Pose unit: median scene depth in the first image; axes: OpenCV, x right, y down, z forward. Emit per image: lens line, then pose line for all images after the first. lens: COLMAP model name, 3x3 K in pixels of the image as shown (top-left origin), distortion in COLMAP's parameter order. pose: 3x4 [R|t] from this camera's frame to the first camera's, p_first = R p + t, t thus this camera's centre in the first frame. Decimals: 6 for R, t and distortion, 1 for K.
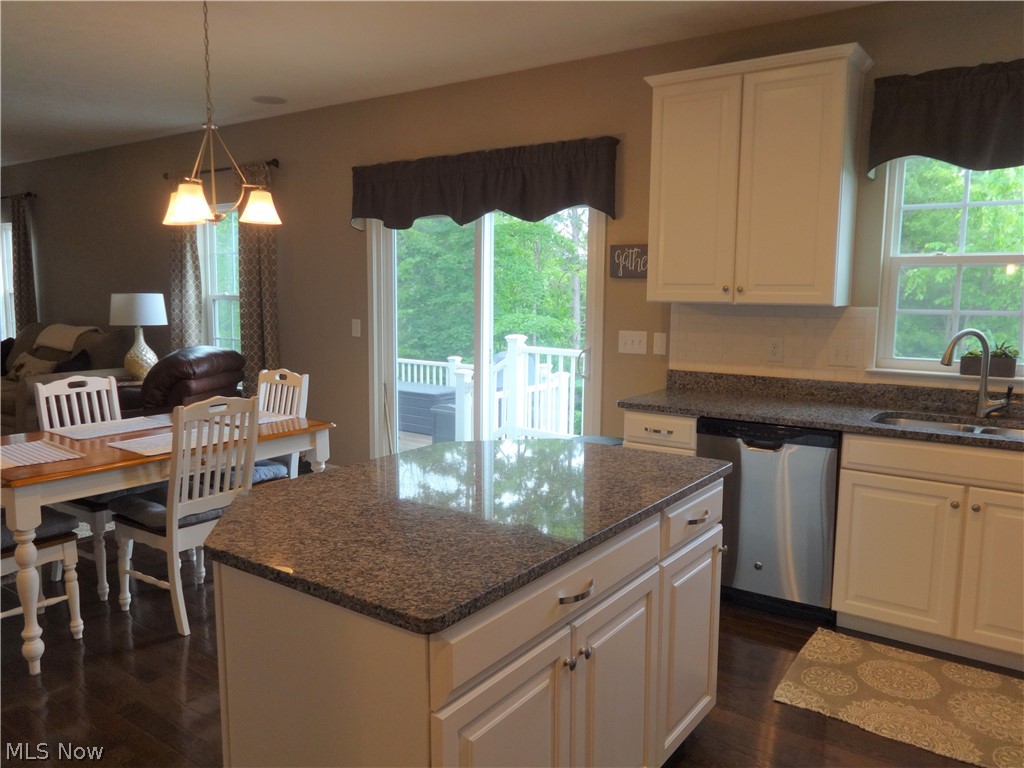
lens RADIAL K [[766.2, 0, 511.4], [0, 766.2, 387.8], [0, 0, 1]] dist [0.004148, 0.002134]
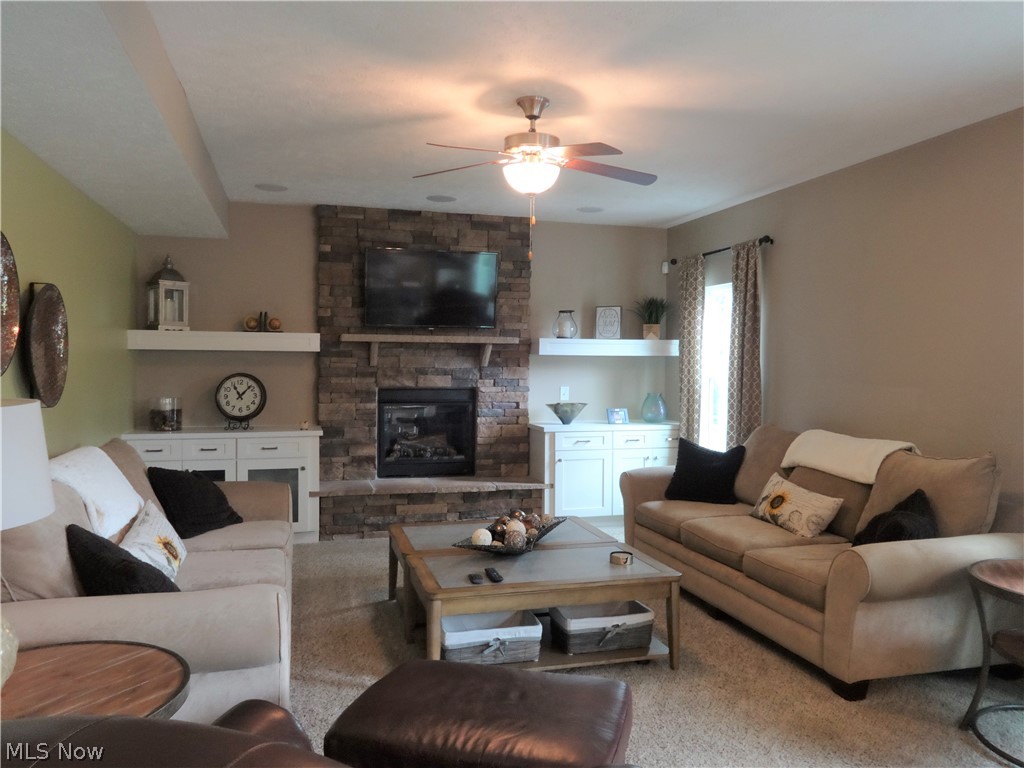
lens RADIAL K [[766.2, 0, 511.6], [0, 766.2, 383.1], [0, 0, 1]] dist [0.004148, 0.002134]
pose [[0.786659, 0.017174, -0.617149, -0.422868], [-0.080933, 0.993856, -0.075505, -0.056533], [0.612060, 0.109345, 0.783215, 0.366313]]
